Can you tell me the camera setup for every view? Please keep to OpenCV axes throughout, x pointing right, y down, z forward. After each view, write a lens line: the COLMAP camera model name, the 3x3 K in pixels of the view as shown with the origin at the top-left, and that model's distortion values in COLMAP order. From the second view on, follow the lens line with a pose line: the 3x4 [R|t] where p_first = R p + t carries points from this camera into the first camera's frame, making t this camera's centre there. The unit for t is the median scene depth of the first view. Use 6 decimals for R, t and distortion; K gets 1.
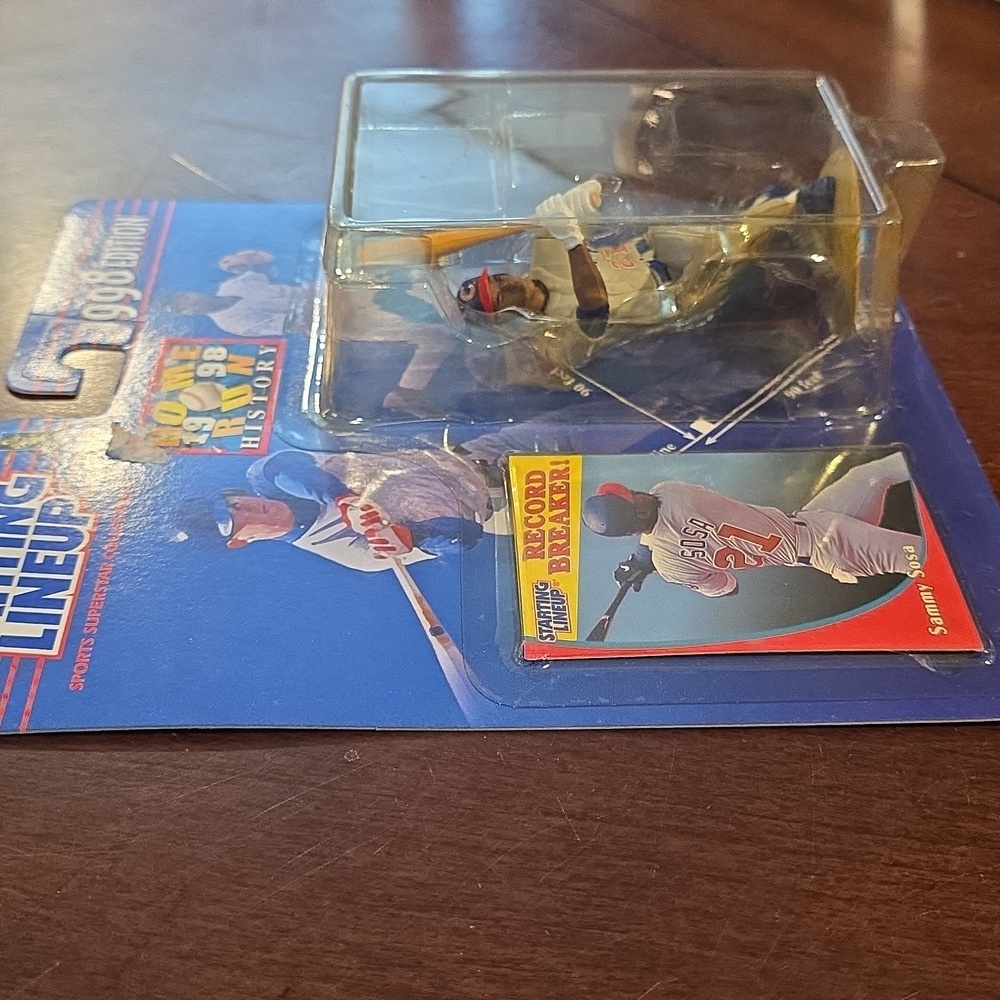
lens RADIAL K [[1486.5, 0, 485.2], [0, 1486.5, 500.0], [0, 0, 1]] dist [0.199117, -0.869731]
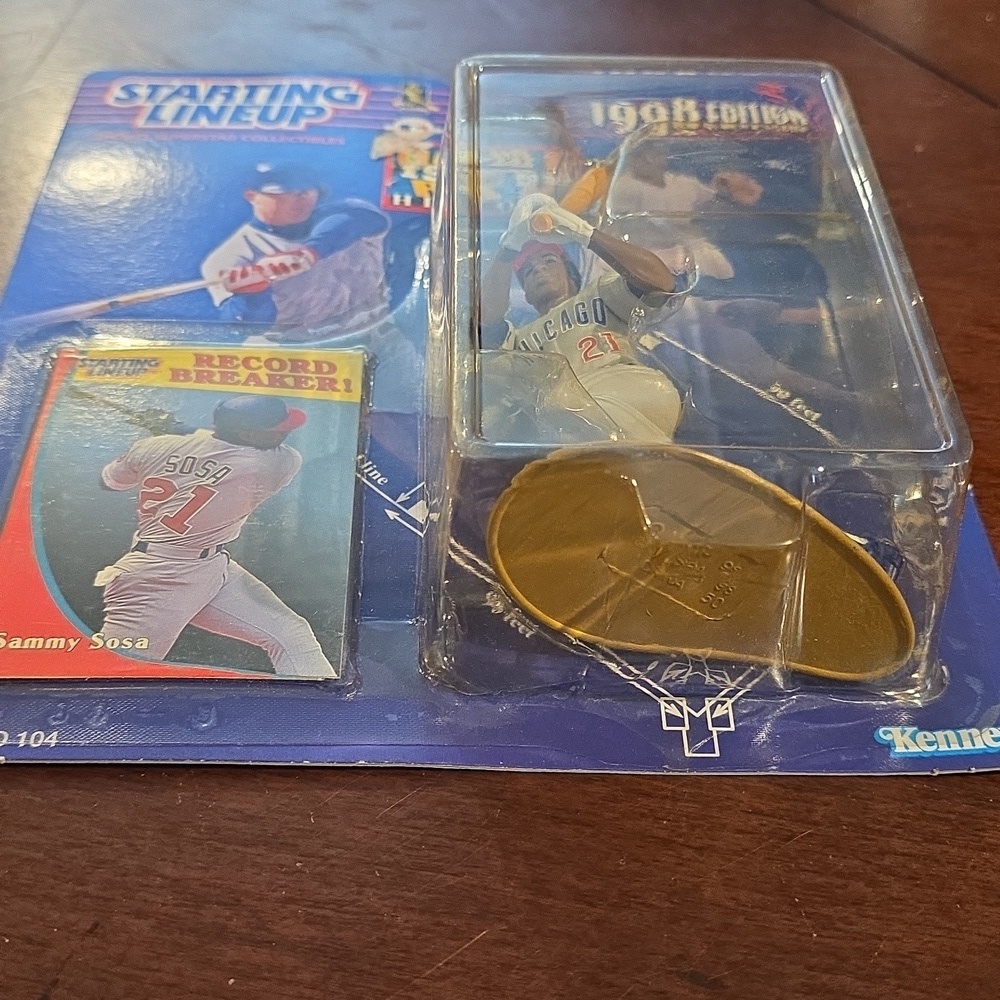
lens RADIAL K [[1486.5, 0, 485.2], [0, 1486.5, 500.0], [0, 0, 1]] dist [0.199117, -0.869731]
pose [[-0.016990, 0.689463, -0.724121, 0.816496], [-0.655894, 0.538939, 0.528534, -0.565644], [0.754662, 0.483927, 0.443058, 0.734710]]
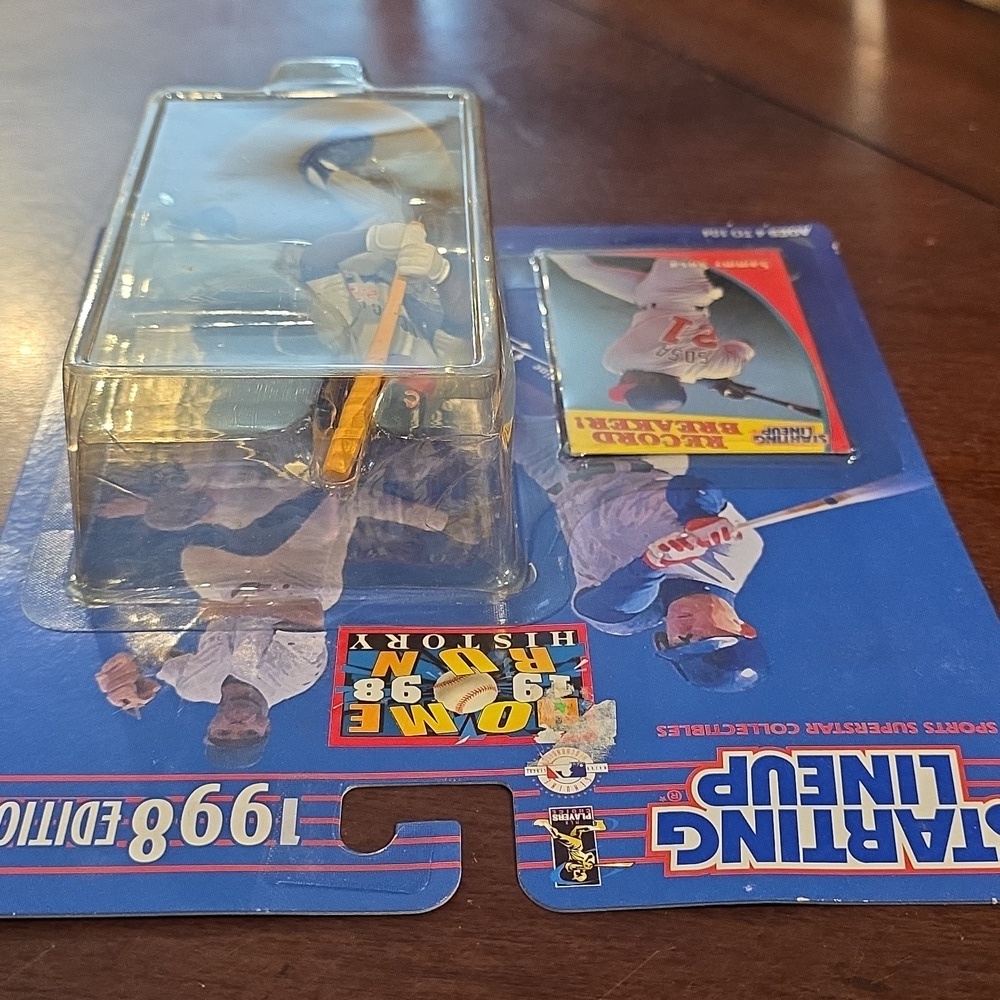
lens RADIAL K [[1486.5, 0, 485.2], [0, 1486.5, 500.0], [0, 0, 1]] dist [0.199117, -0.869731]
pose [[-0.008478, -0.637594, 0.770326, -0.825937], [0.619564, 0.601323, 0.504530, -0.588517], [-0.784900, 0.481543, 0.389933, 0.720065]]
